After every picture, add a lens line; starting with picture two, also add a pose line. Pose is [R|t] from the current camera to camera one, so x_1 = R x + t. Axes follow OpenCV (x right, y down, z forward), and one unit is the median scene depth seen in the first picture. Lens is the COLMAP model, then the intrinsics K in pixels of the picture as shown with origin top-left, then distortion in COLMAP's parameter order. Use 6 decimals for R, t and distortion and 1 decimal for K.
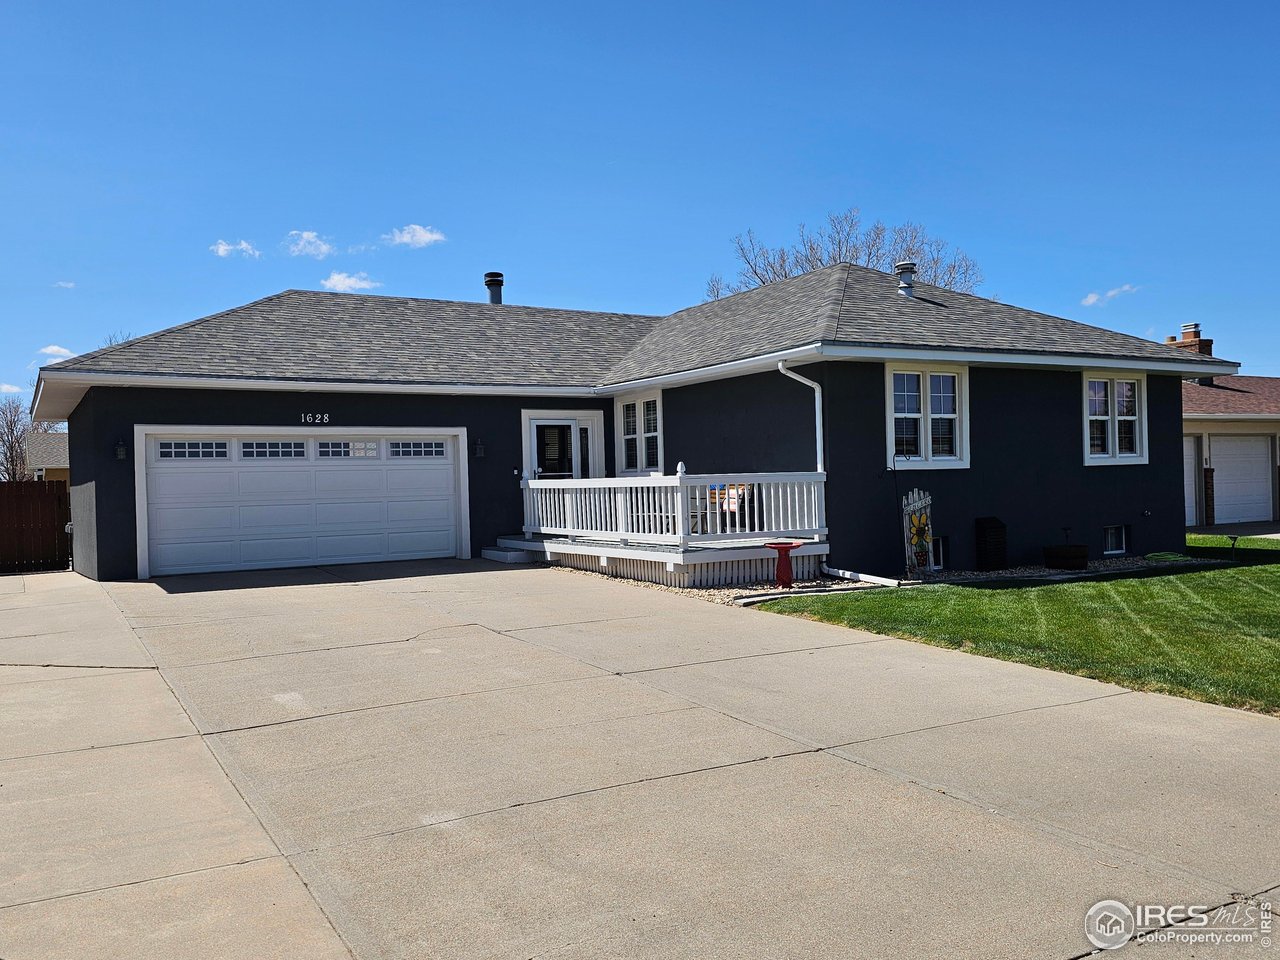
lens RADIAL K [[1089.8, 0, 642.4], [0, 1089.8, 480.0], [0, 0, 1]] dist [0.029526, -0.010402]
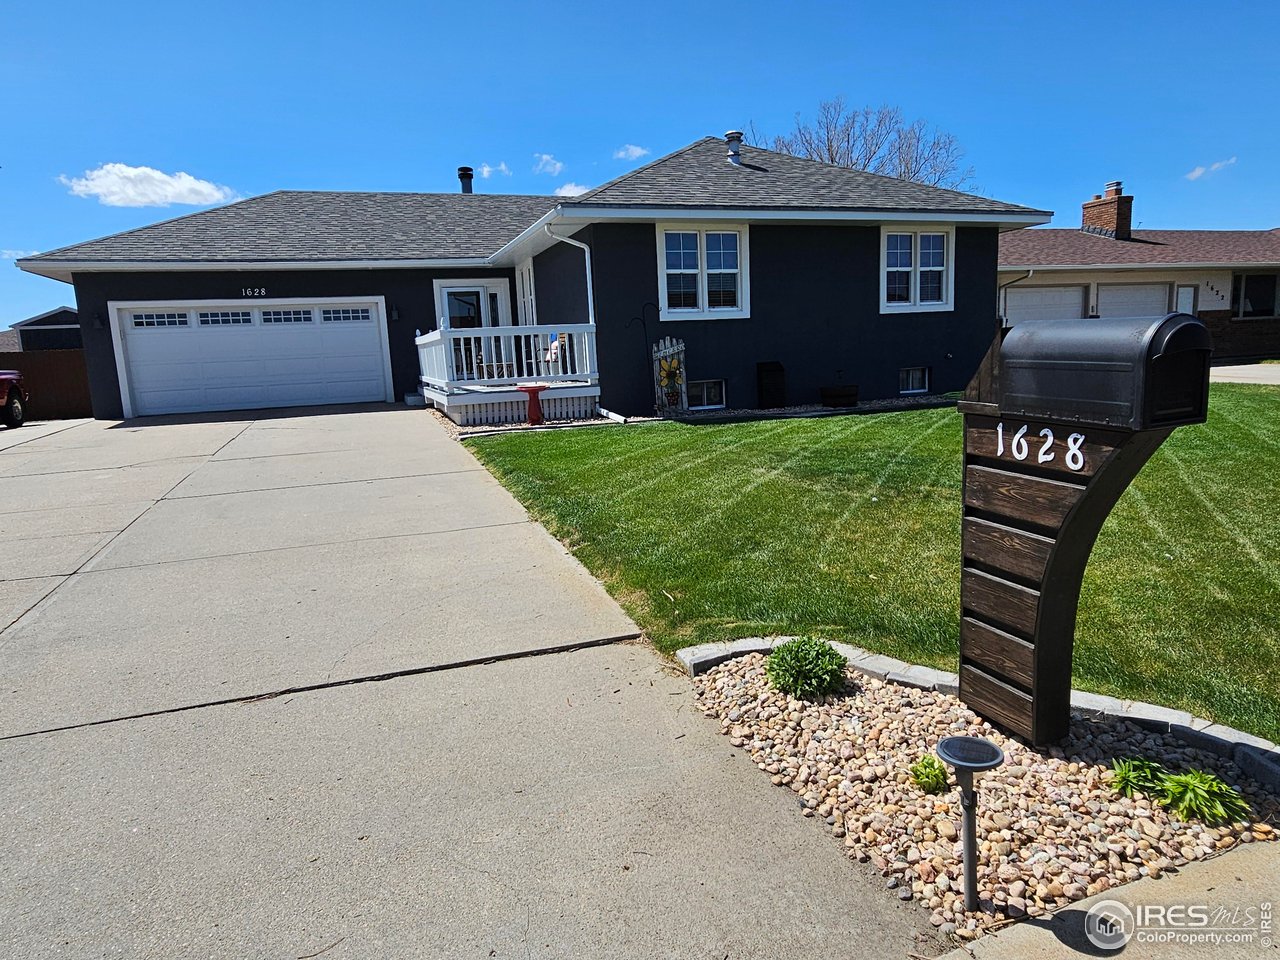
lens RADIAL K [[823.8, 0, 634.9], [0, 823.8, 481.8], [0, 0, 1]] dist [-0.010319, 0.006892]
pose [[0.983825, 0.009540, -0.178879, 0.319302], [0.020845, 0.985700, 0.167213, 0.010766], [0.177916, -0.168237, 0.969558, 0.120005]]
